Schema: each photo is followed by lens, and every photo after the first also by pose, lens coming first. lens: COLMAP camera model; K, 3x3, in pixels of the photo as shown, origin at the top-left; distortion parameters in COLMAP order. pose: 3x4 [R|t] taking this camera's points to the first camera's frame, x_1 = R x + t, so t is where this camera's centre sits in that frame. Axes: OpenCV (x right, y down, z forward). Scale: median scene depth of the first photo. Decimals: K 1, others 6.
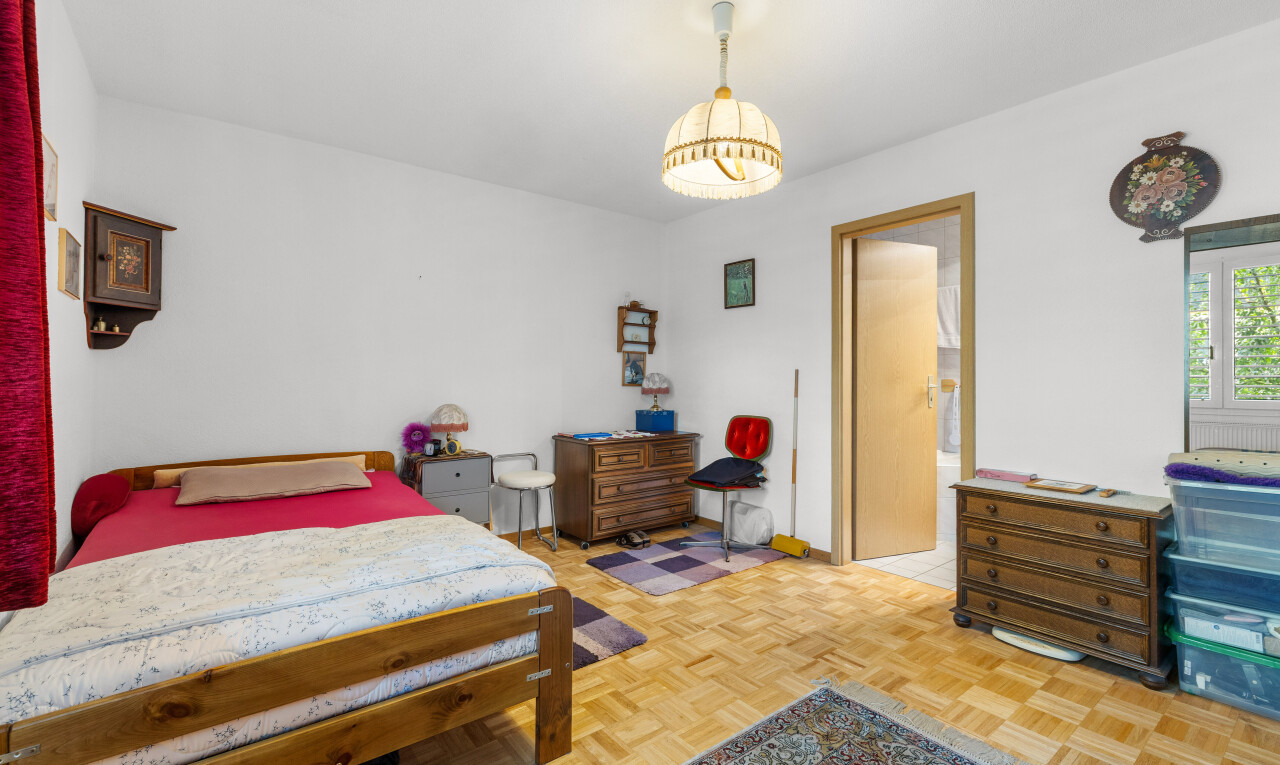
lens RADIAL K [[553.7, 0, 636.0], [0, 553.7, 375.6], [0, 0, 1]] dist [0.005310, 0.000270]
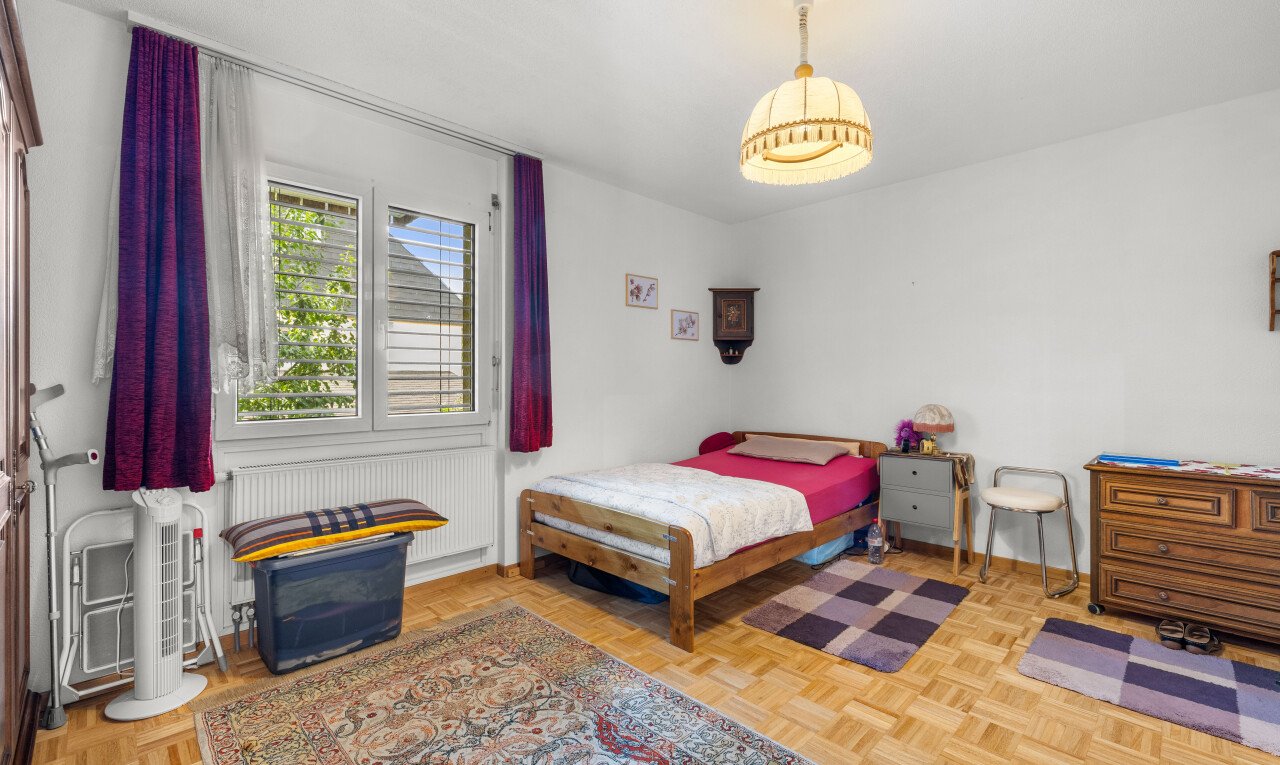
lens RADIAL K [[553.7, 0, 636.7], [0, 553.7, 385.4], [0, 0, 1]] dist [0.005310, 0.000270]
pose [[0.123451, 0.002943, -0.992346, 0.755698], [0.010854, 0.999932, 0.004316, 0.009195], [0.992291, -0.011304, 0.123410, 0.442028]]
